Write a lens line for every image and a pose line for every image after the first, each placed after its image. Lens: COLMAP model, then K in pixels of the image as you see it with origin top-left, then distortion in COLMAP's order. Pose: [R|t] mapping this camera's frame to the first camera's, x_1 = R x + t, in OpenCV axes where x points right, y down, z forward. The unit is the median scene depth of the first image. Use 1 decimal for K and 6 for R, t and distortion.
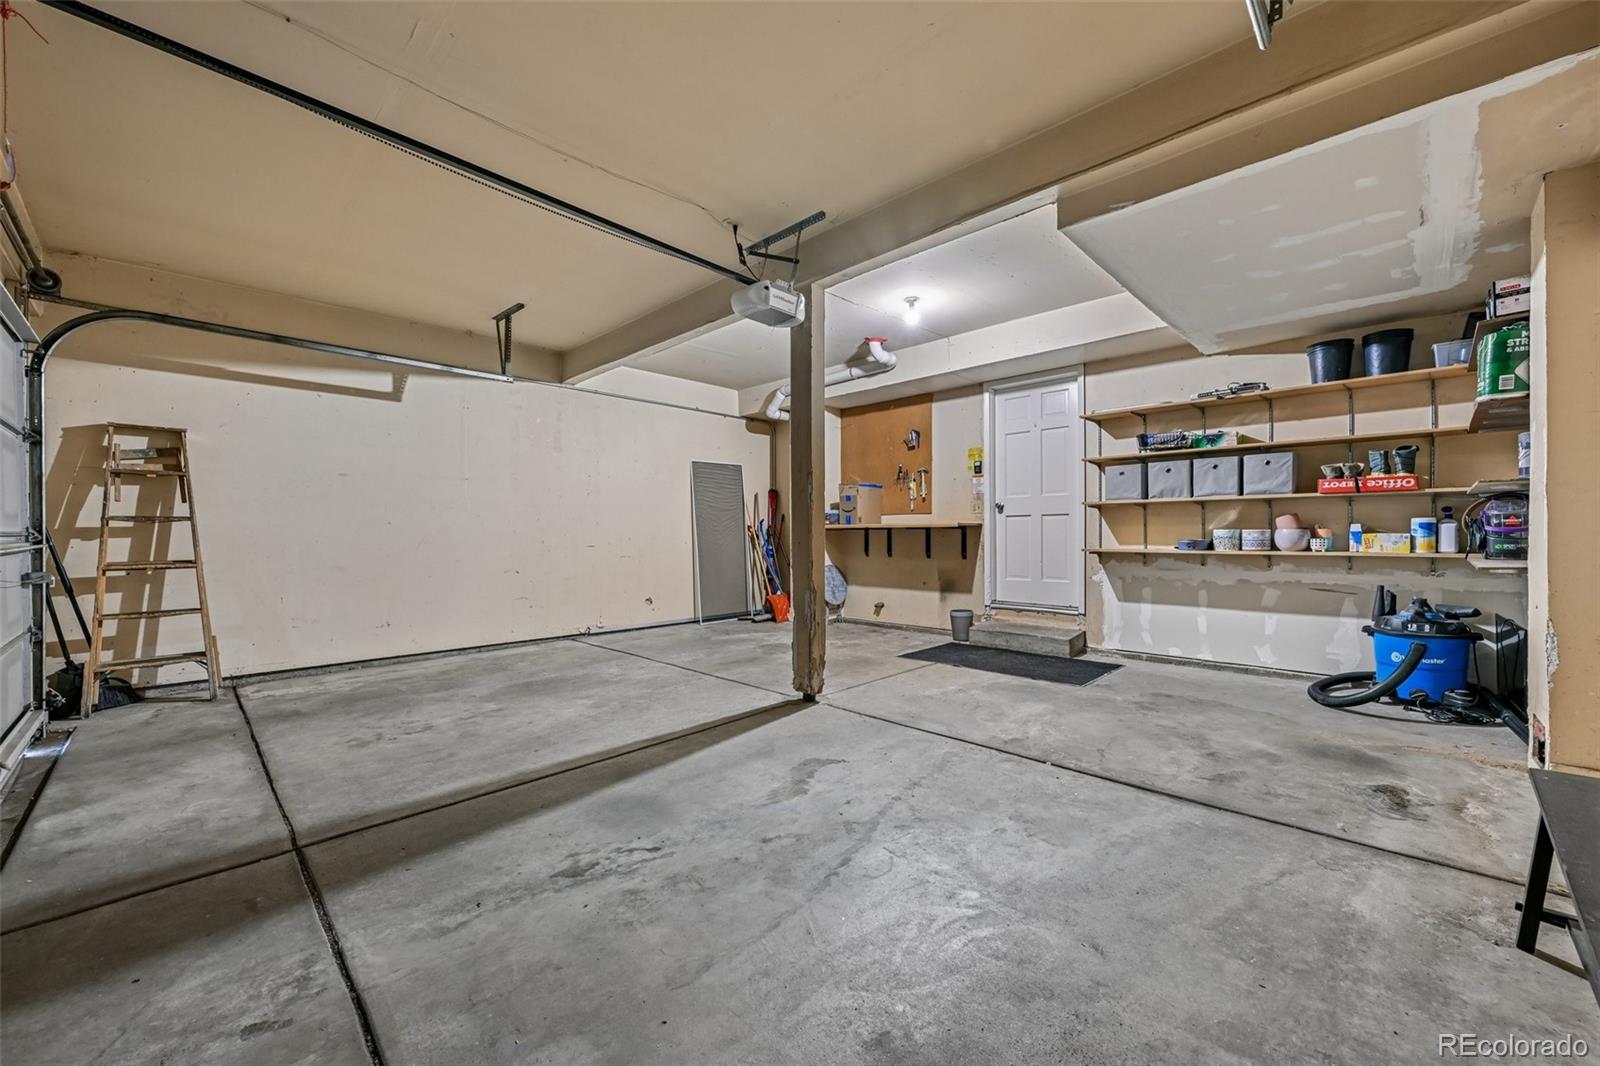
lens RADIAL K [[627.3, 0, 809.2], [0, 627.3, 530.0], [0, 0, 1]] dist [-0.003163, 0.000303]
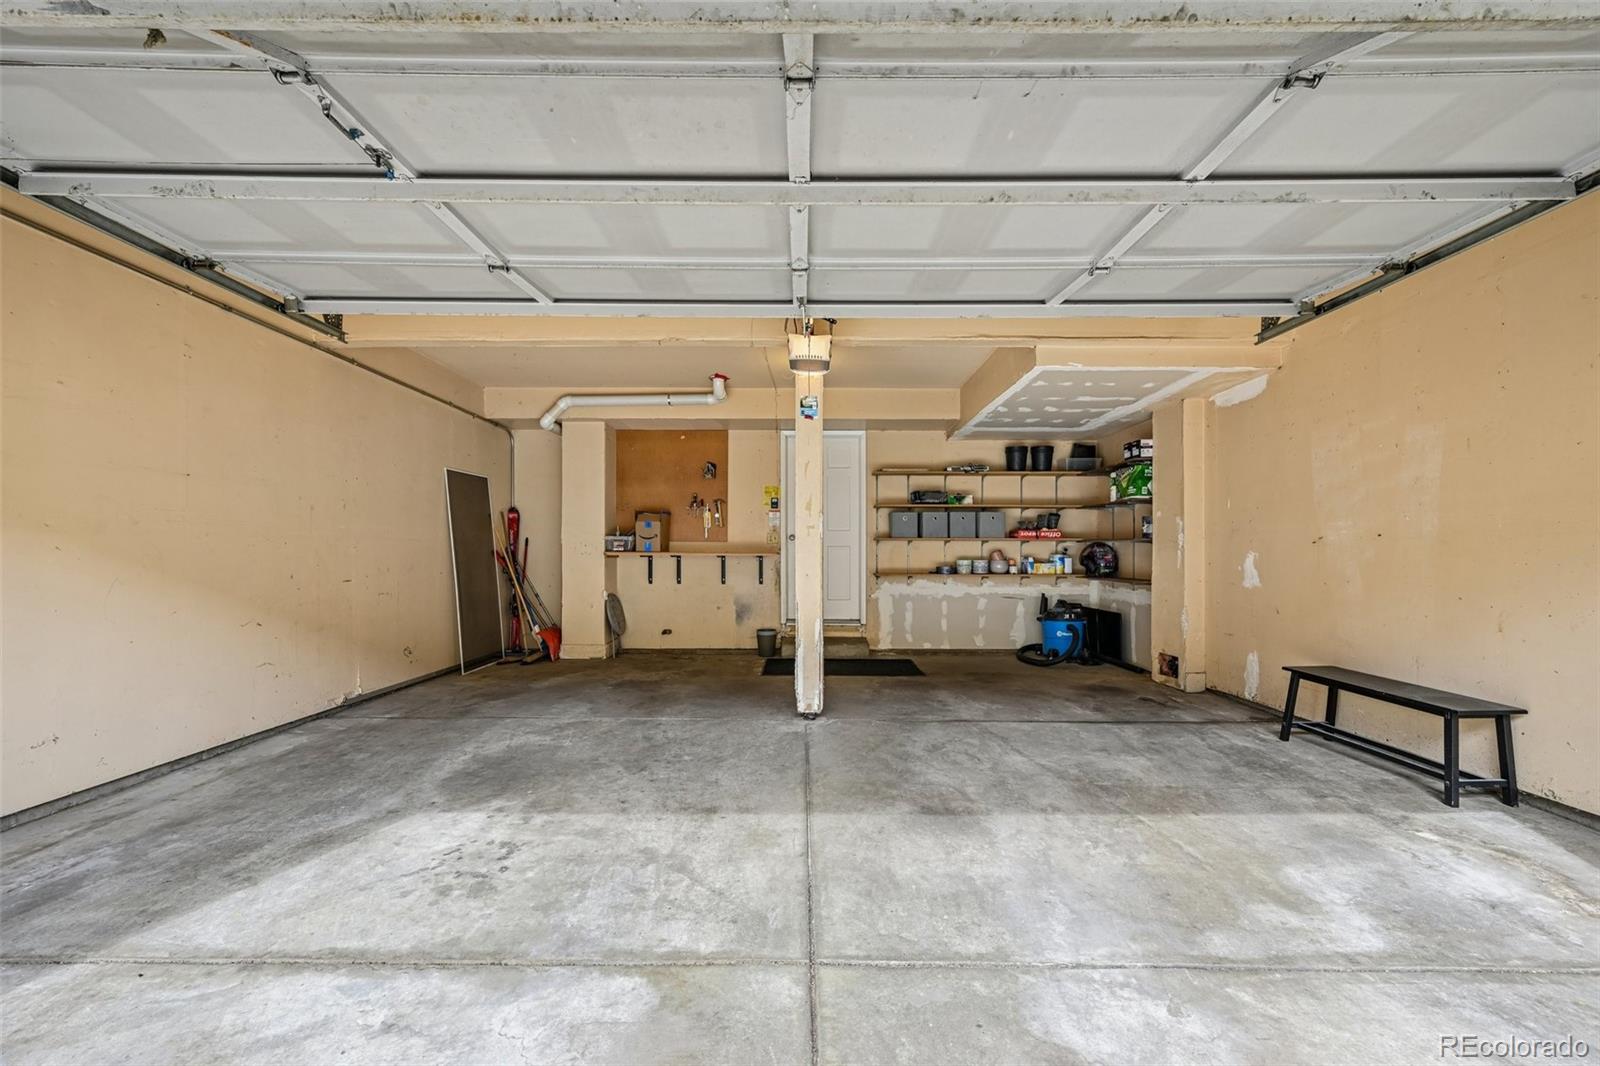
lens RADIAL K [[627.3, 0, 808.8], [0, 627.3, 550.1], [0, 0, 1]] dist [-0.003163, 0.000303]
pose [[0.715860, 0.010023, 0.698172, -0.904181], [-0.011167, 0.999933, -0.002906, -0.022571], [-0.698154, -0.005716, 0.715924, 0.264362]]
